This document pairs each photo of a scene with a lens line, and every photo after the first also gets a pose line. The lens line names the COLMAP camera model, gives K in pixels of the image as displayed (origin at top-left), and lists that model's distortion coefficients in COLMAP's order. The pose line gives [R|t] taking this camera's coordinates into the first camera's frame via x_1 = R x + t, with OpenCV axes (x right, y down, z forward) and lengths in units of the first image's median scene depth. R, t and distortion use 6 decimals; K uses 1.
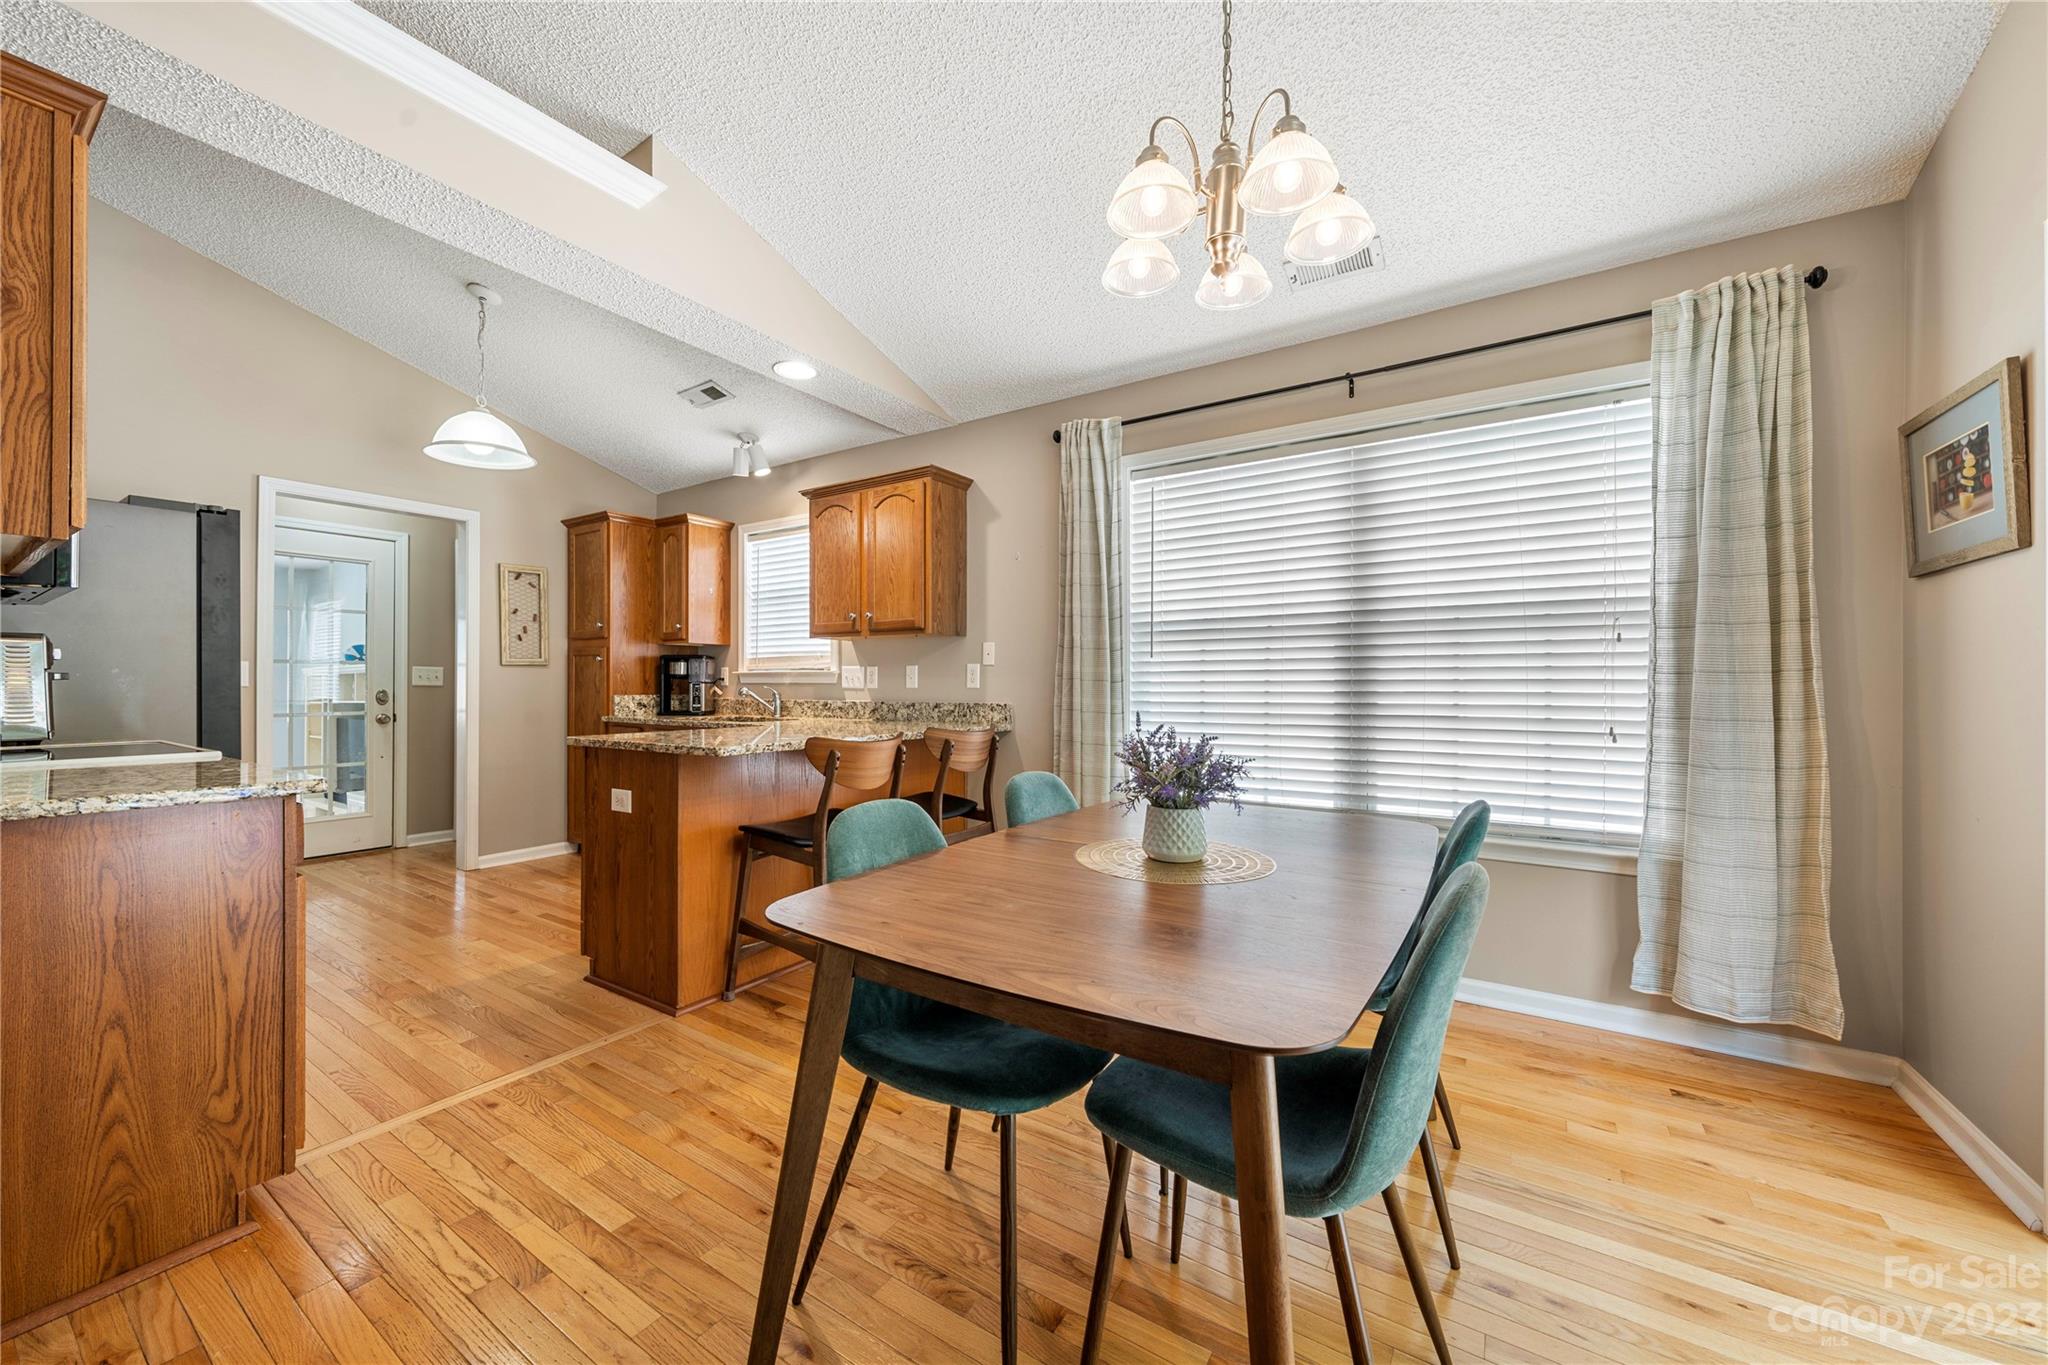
lens RADIAL K [[759.3, 0, 1017.6], [0, 759.3, 683.8], [0, 0, 1]] dist [-0.001233, -0.000506]
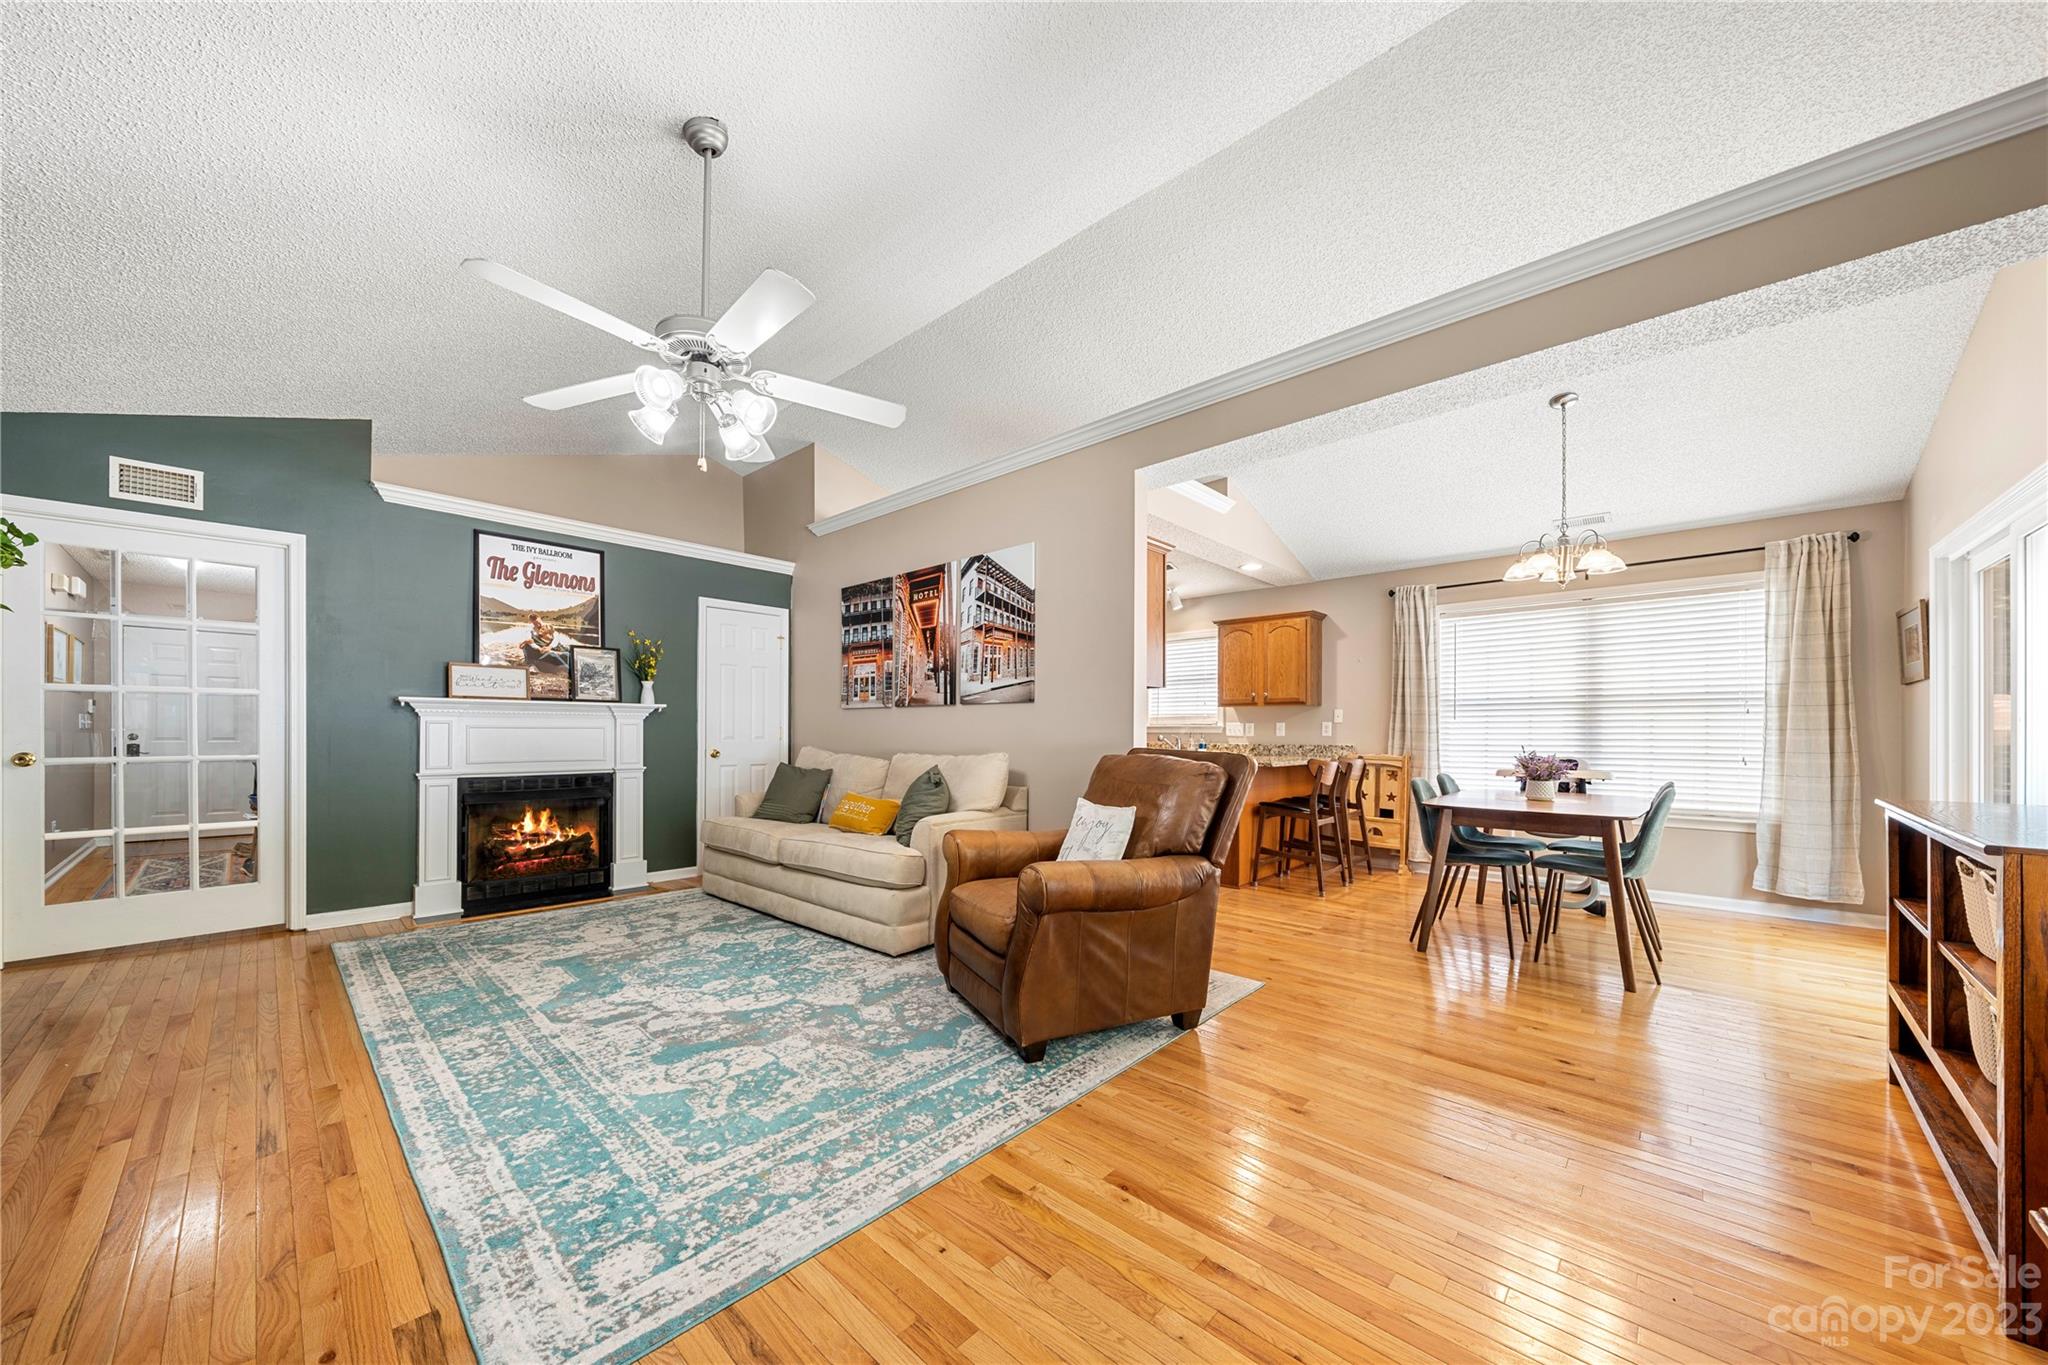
lens RADIAL K [[728.6, 0, 1016.7], [0, 728.6, 729.8], [0, 0, 1]] dist [-0.002611, -0.000903]
pose [[0.985503, 0.001591, -0.169651, -0.471330], [-0.002081, 0.999994, -0.002709, -0.003115], [0.169646, 0.003022, 0.985500, -0.735234]]
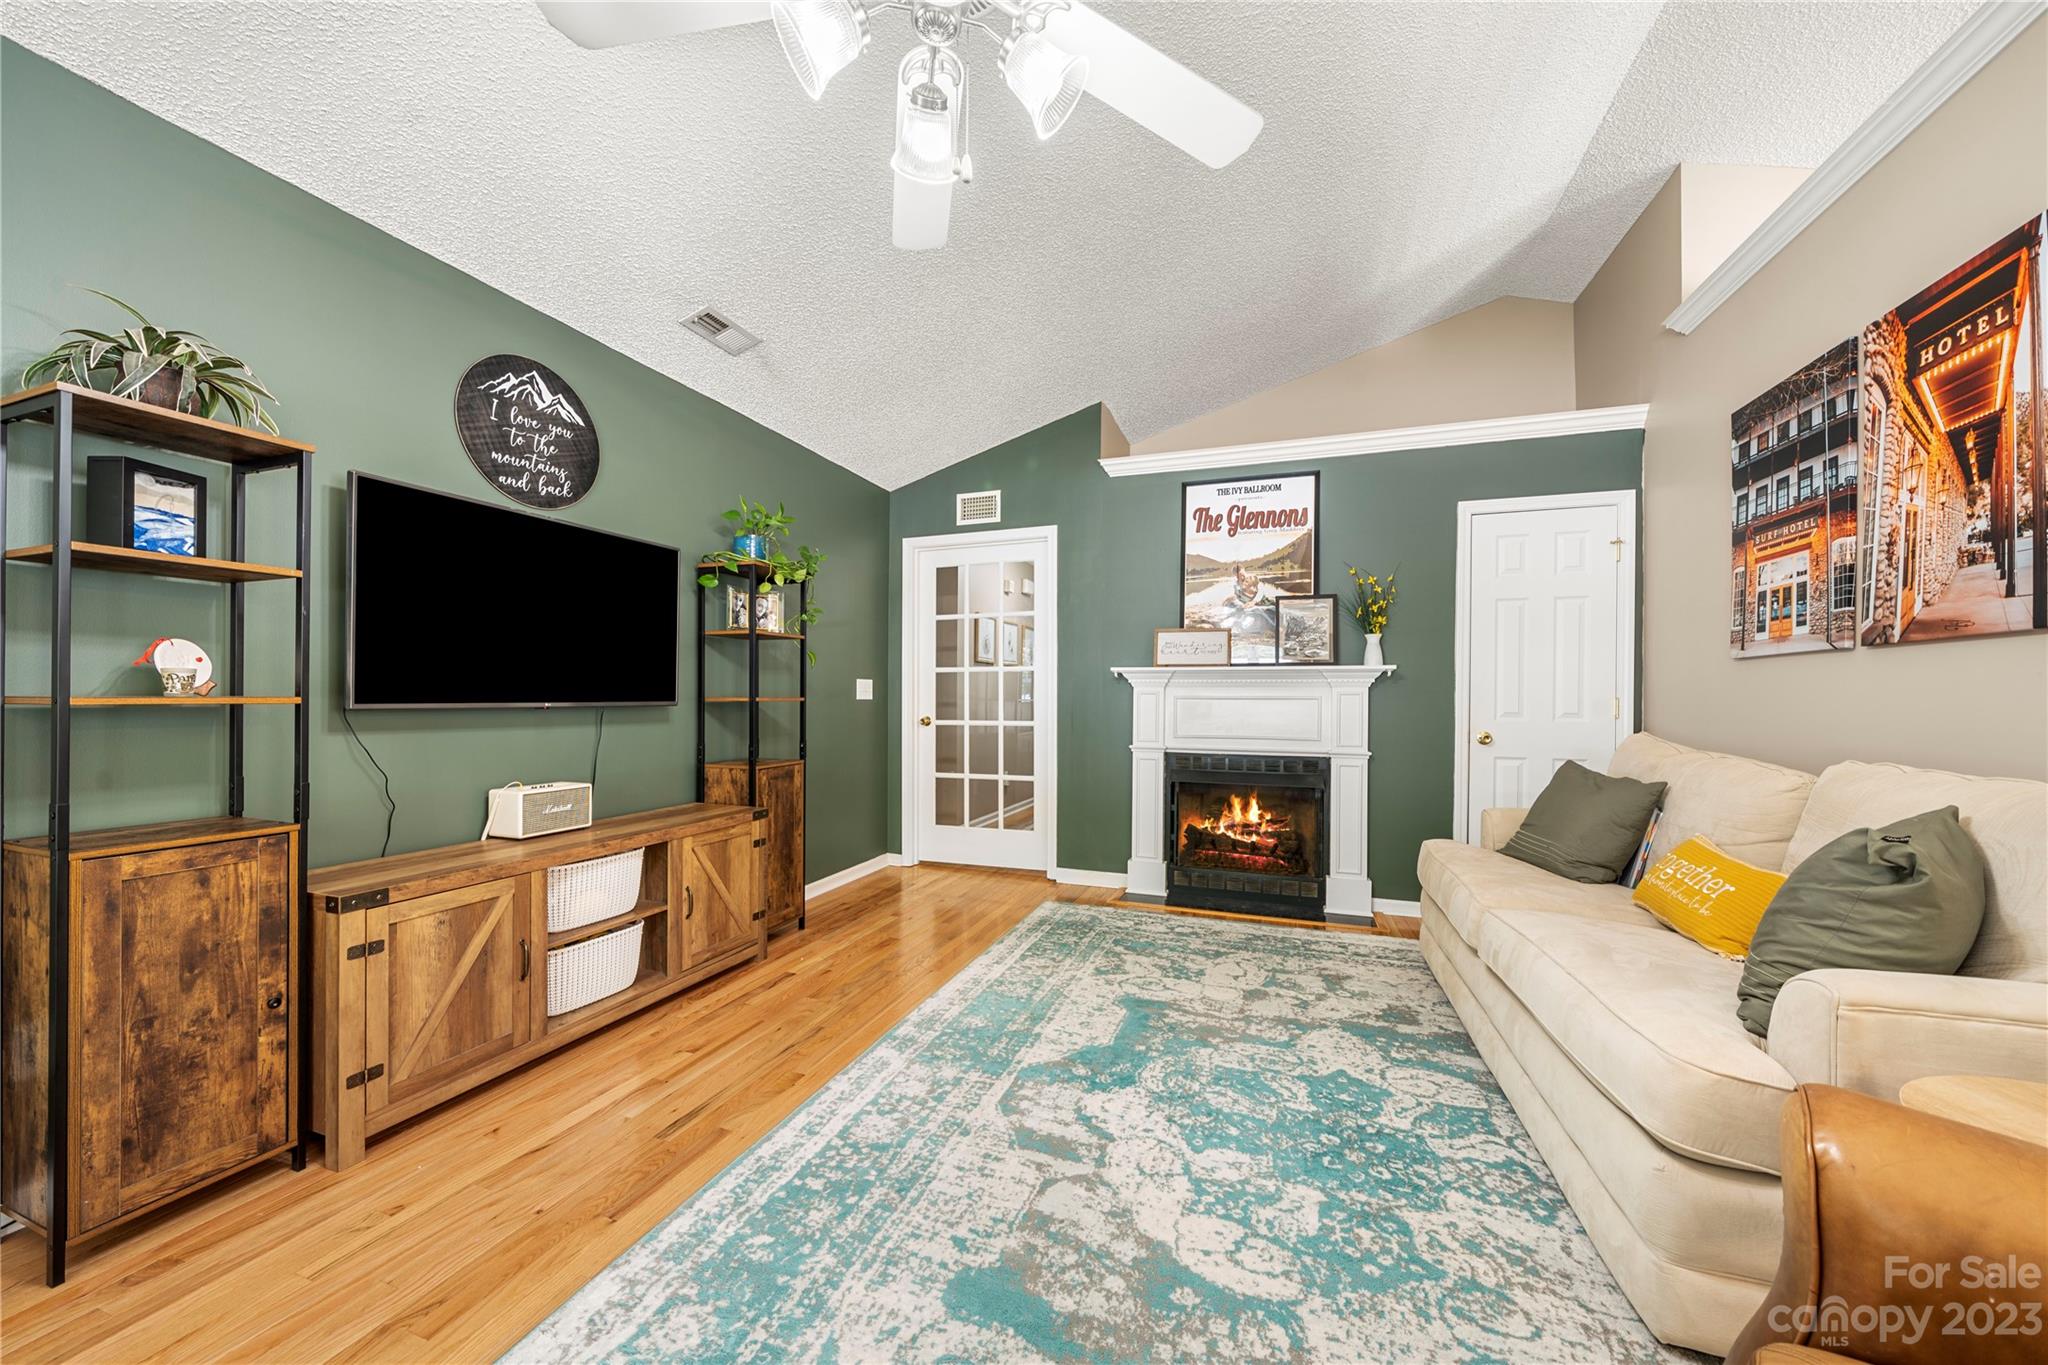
lens RADIAL K [[728.6, 0, 1034.2], [0, 728.6, 701.5], [0, 0, 1]] dist [-0.002611, -0.000903]
pose [[0.239263, 0.002925, -0.970950, -0.533220], [-0.006946, 0.999975, 0.001301, -0.003313], [0.970930, 0.006433, 0.239277, -0.213260]]
